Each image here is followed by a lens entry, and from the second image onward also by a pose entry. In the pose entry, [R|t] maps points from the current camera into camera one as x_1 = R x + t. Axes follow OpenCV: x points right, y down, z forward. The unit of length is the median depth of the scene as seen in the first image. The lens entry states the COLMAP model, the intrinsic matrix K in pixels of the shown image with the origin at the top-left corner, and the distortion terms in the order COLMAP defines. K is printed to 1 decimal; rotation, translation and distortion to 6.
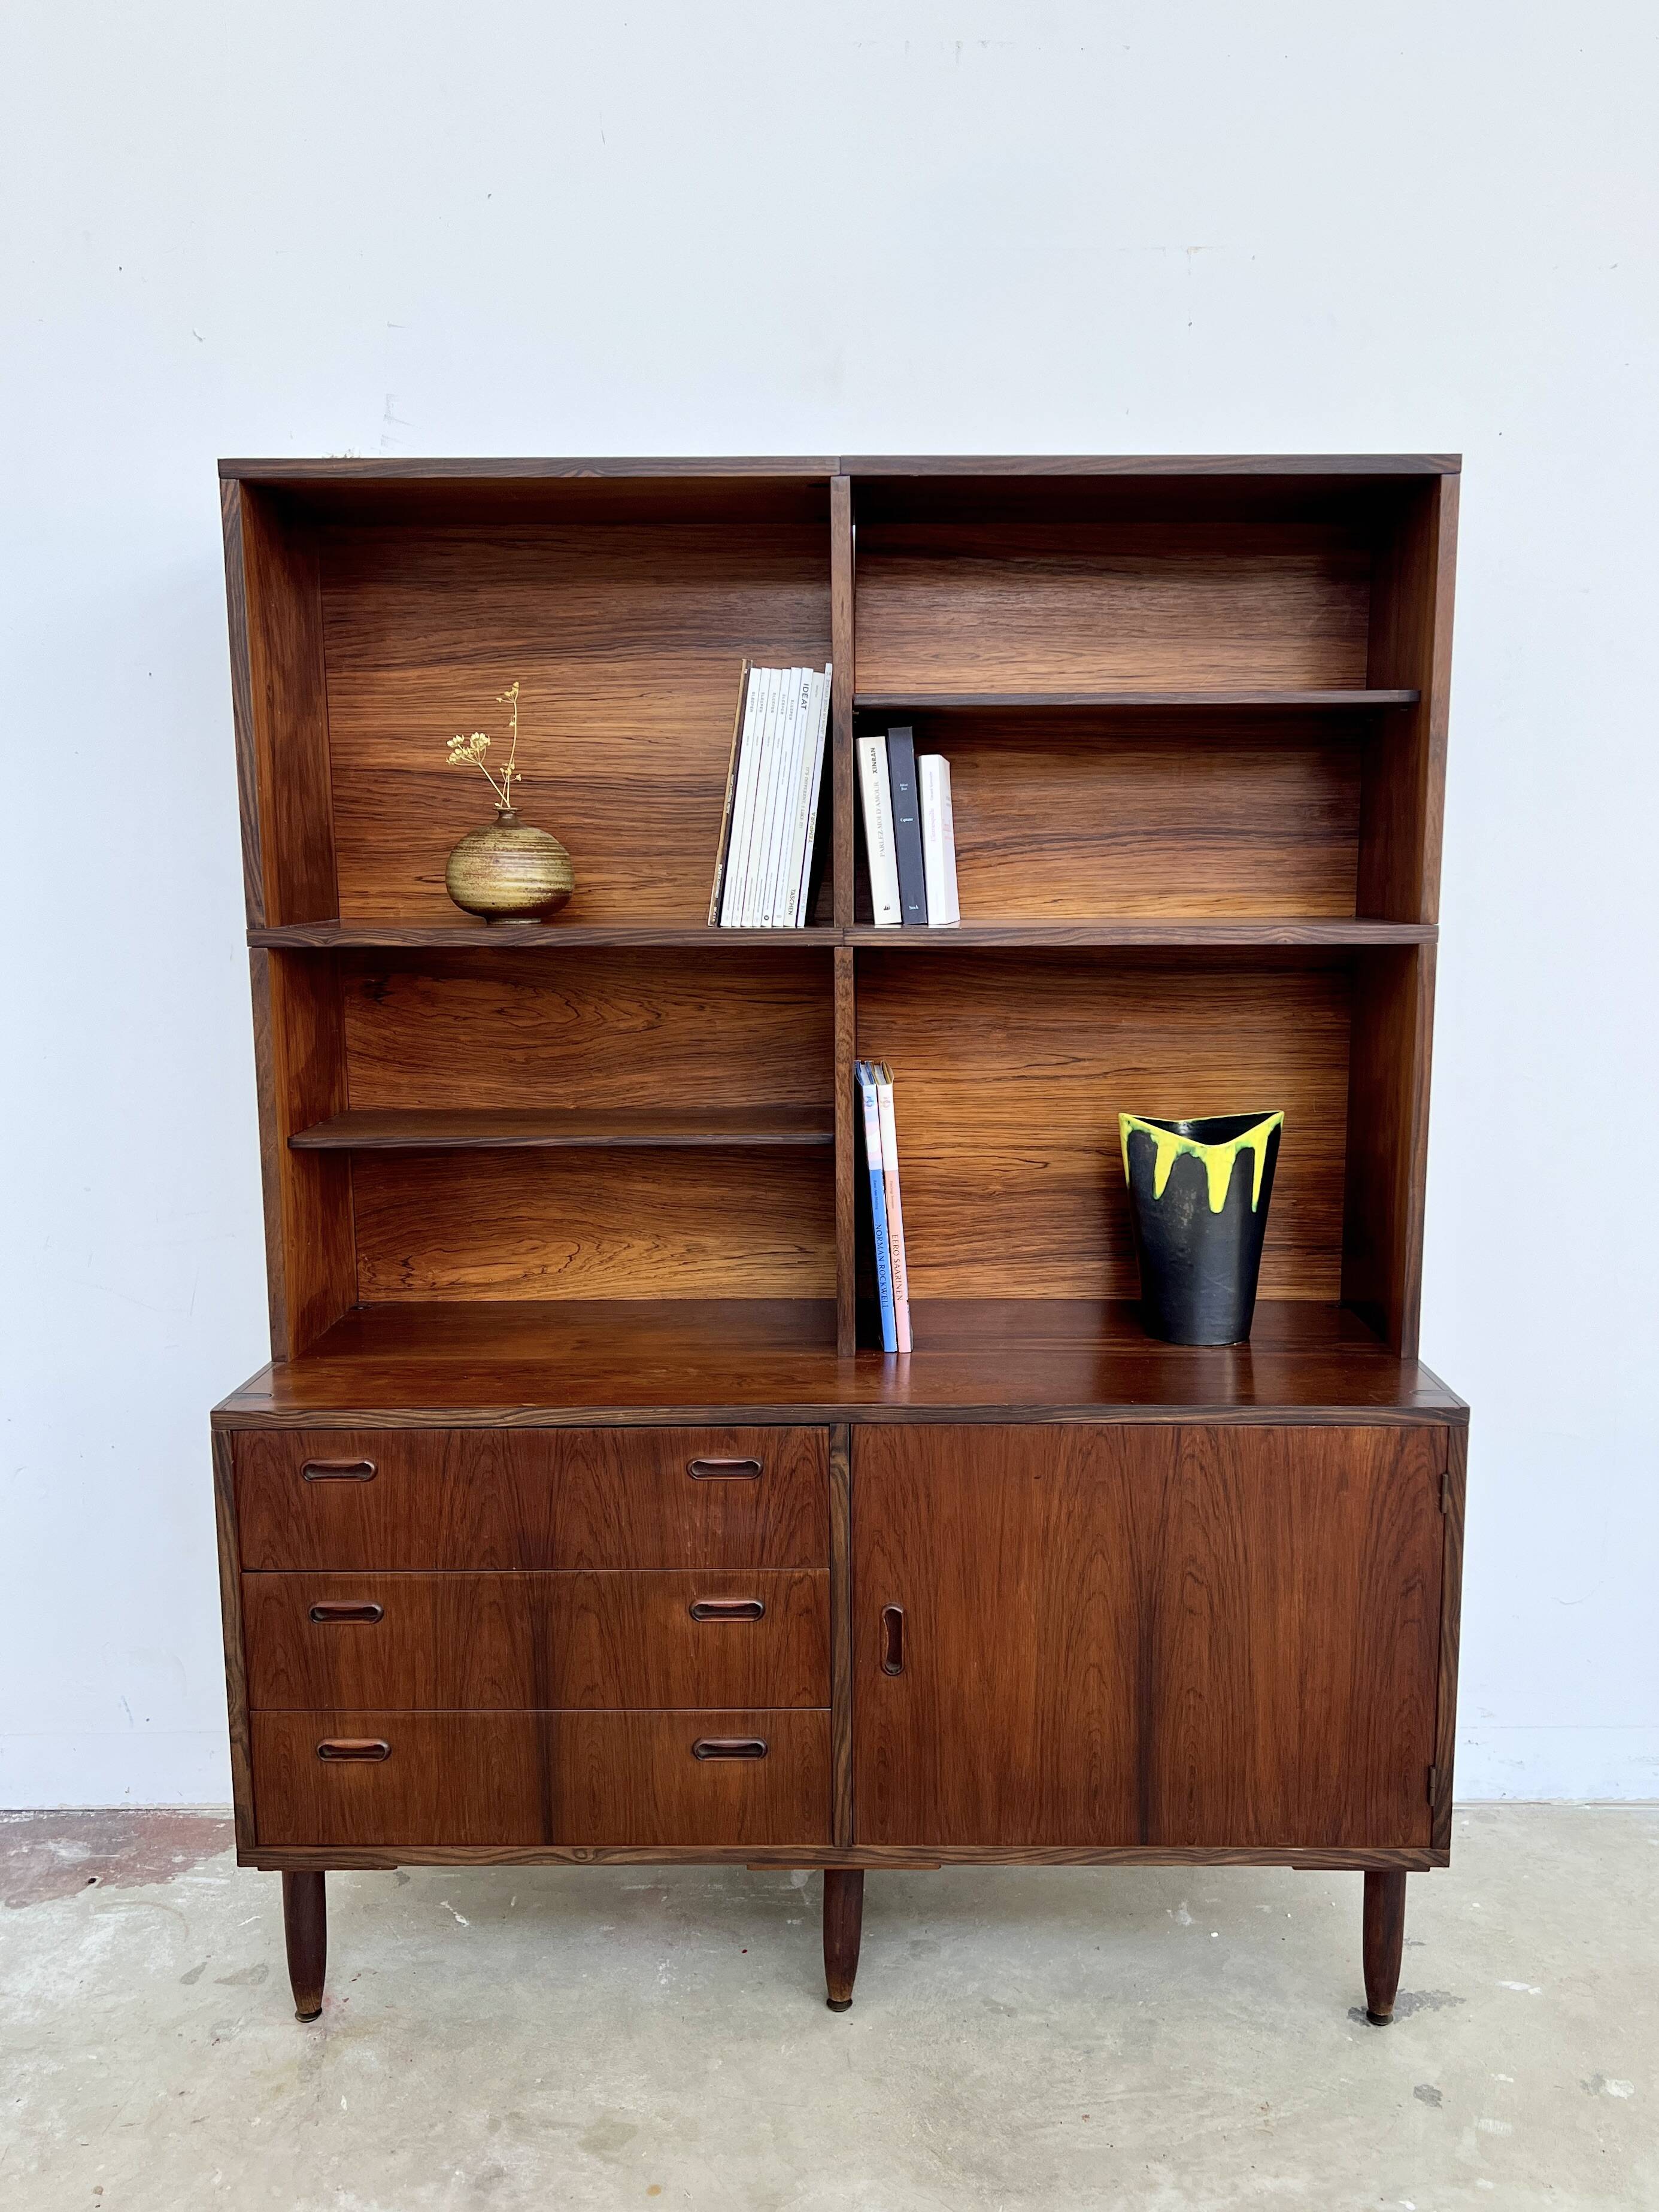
lens RADIAL K [[1806.5, 0, 875.4], [0, 1806.5, 1138.0], [0, 0, 1]] dist [0.069736, -0.088397]
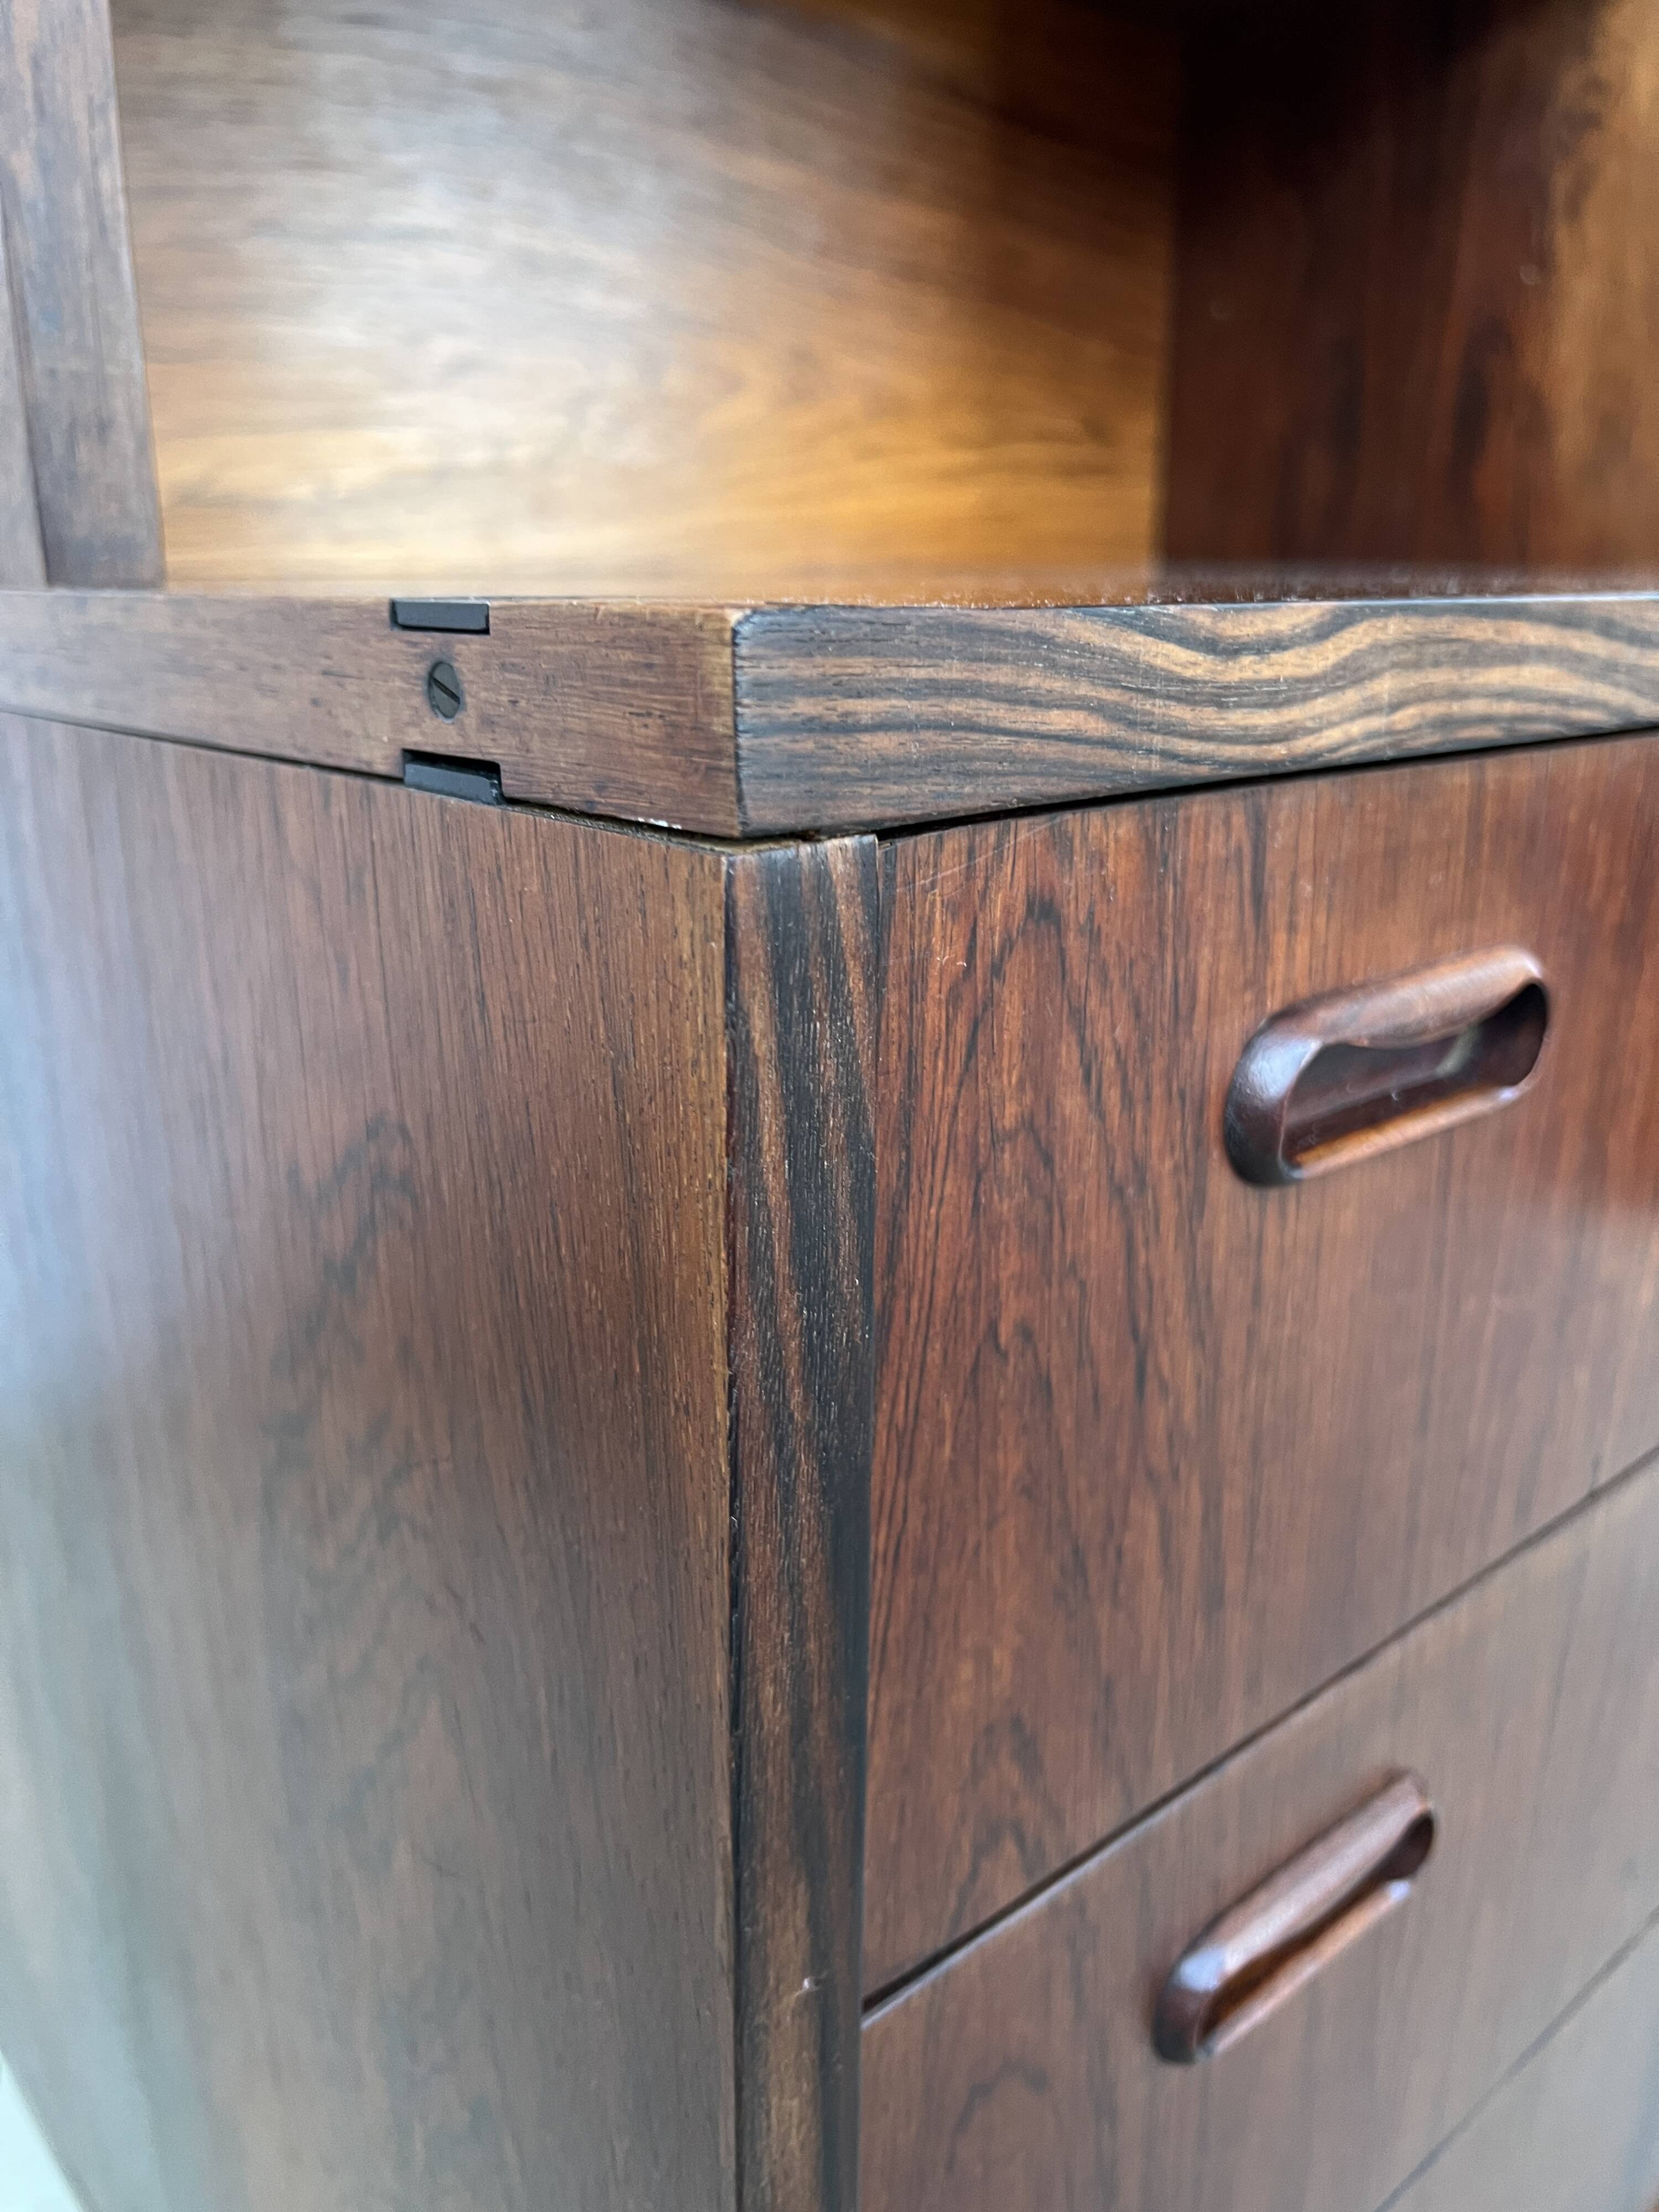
lens RADIAL K [[1675.6, 0, 801.1], [0, 1675.6, 1150.6], [0, 0, 1]] dist [0.056652, -0.065674]
pose [[0.749042, -0.209990, 0.628362, -0.405194], [0.098846, 0.973246, 0.207416, 0.154138], [-0.655107, -0.093252, 0.749759, 0.913223]]
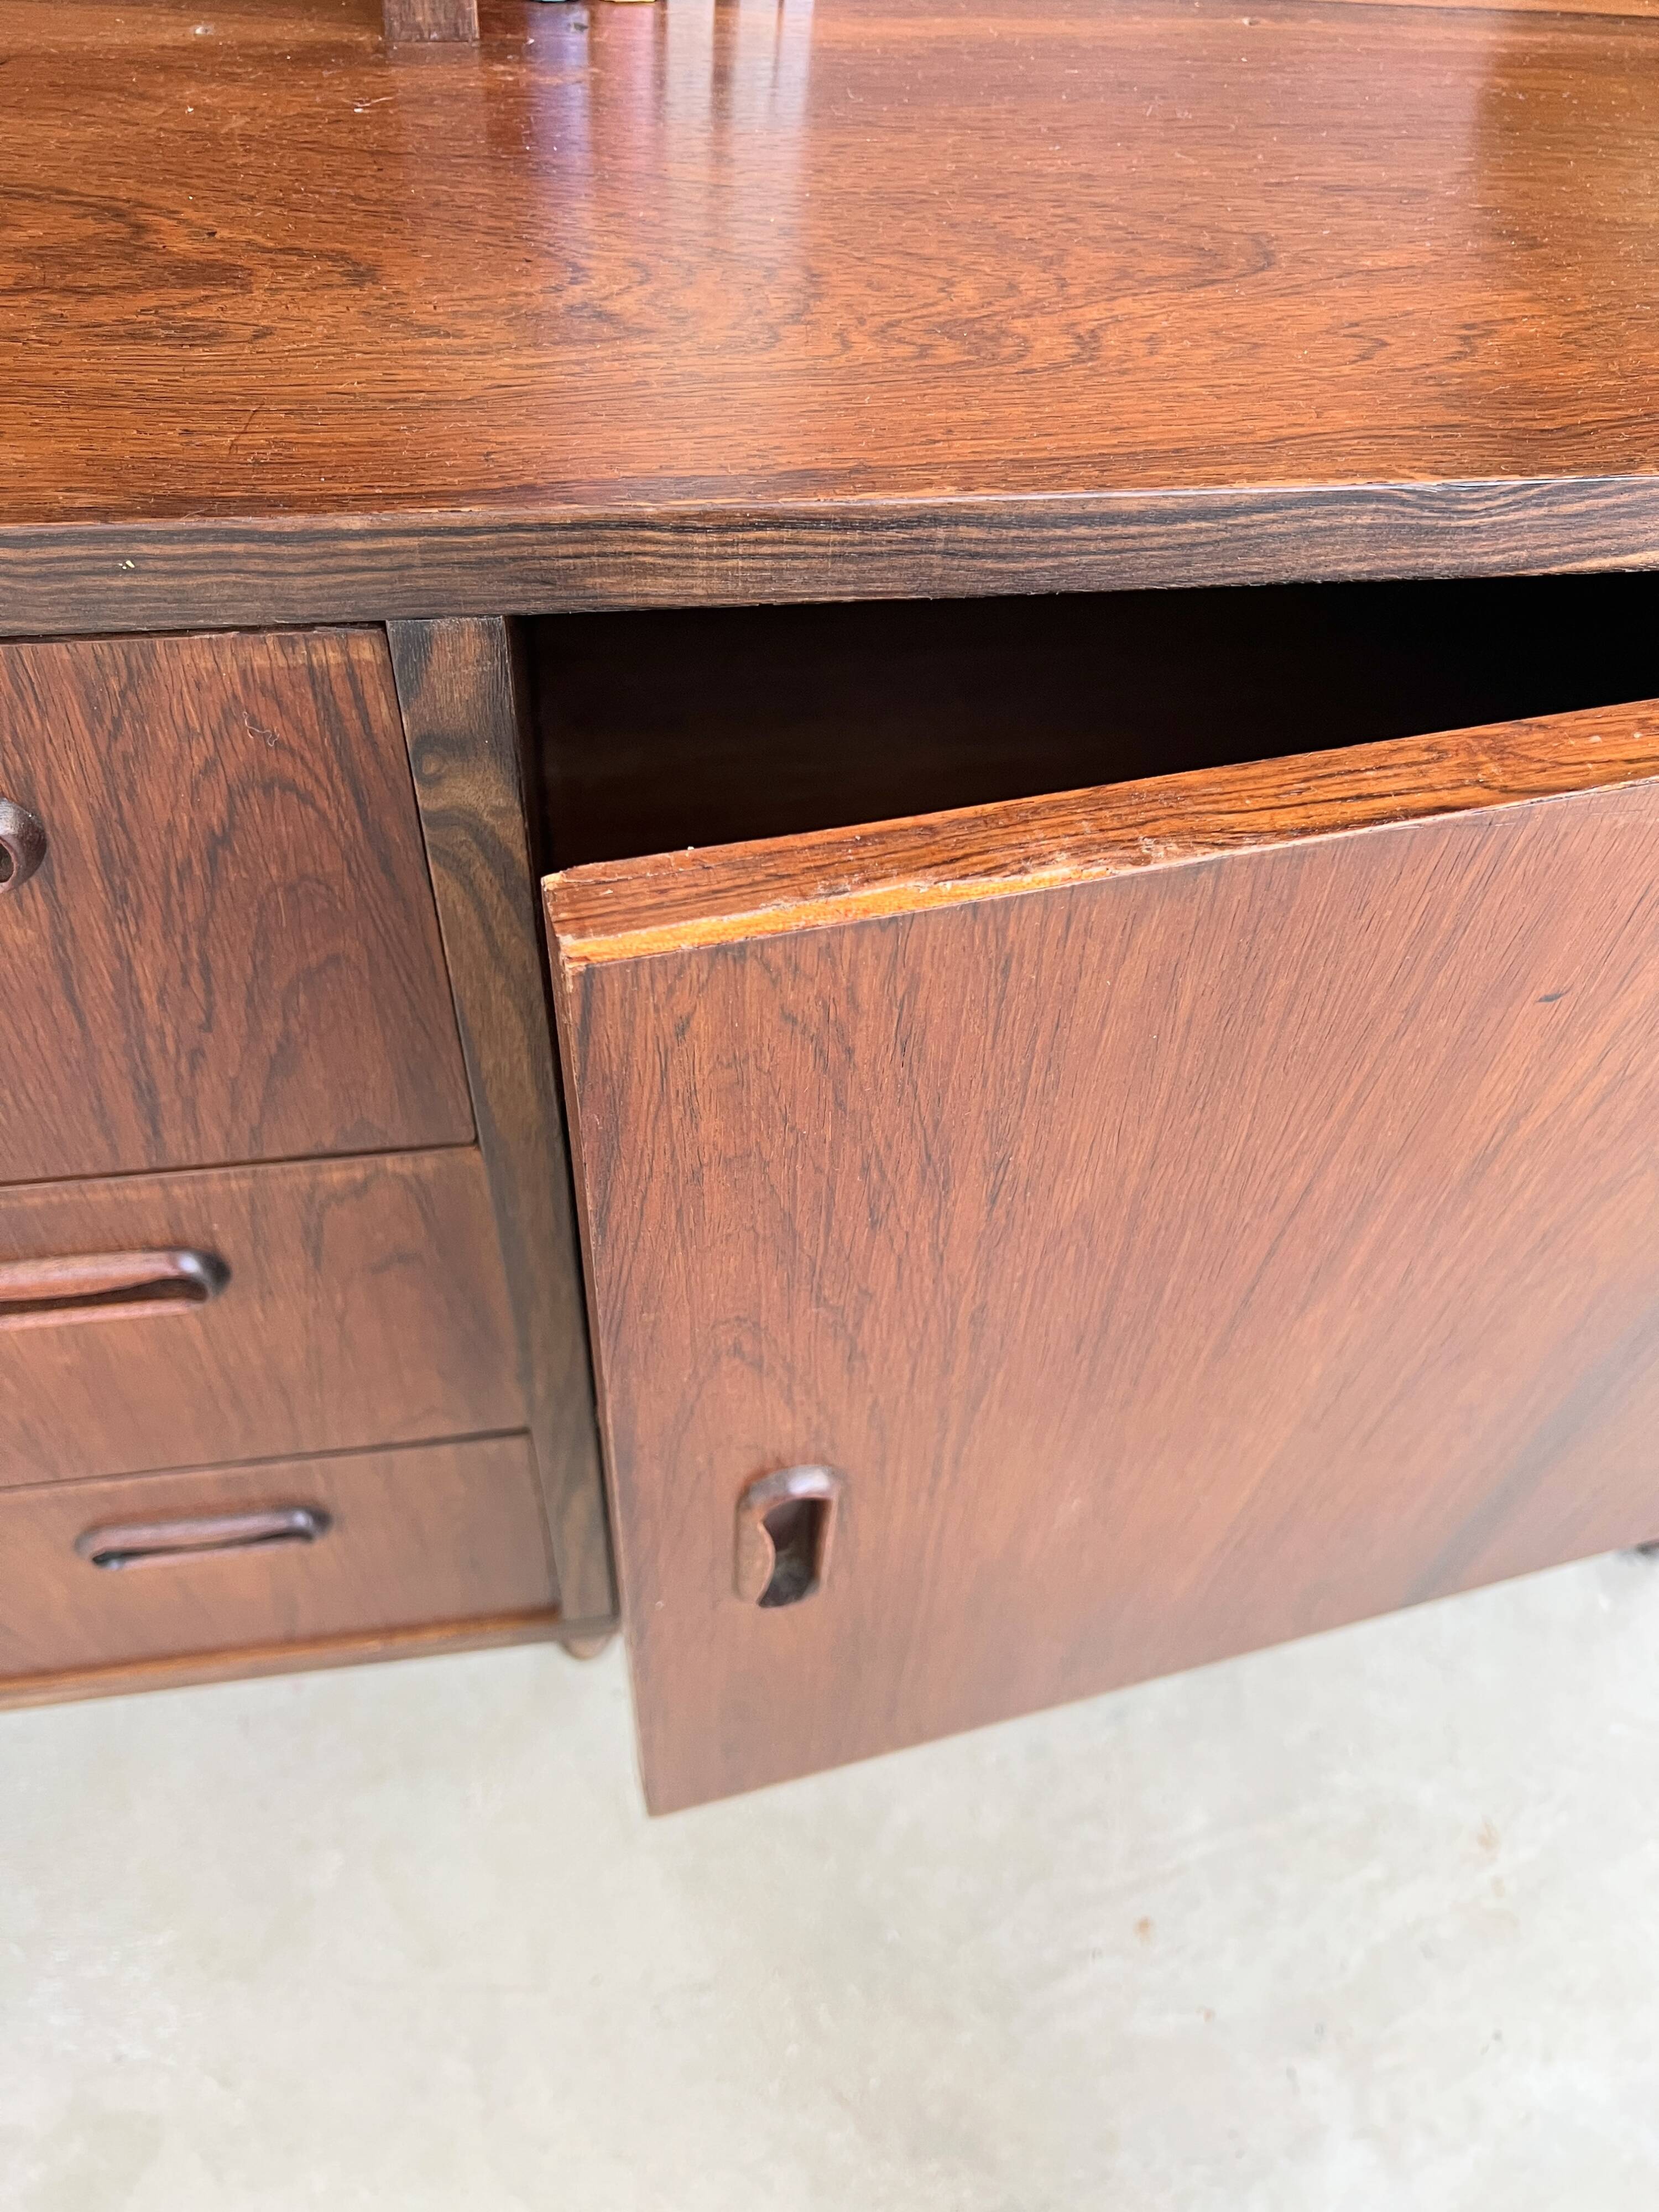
lens RADIAL K [[1675.6, 0, 830.3], [0, 1675.6, 1119.5], [0, 0, 1]] dist [0.056652, -0.065674]
pose [[0.984527, -0.089139, 0.150864, -0.012336], [-0.040783, 0.720745, 0.692000, 0.080654], [-0.170418, -0.687445, 0.705958, 0.829035]]
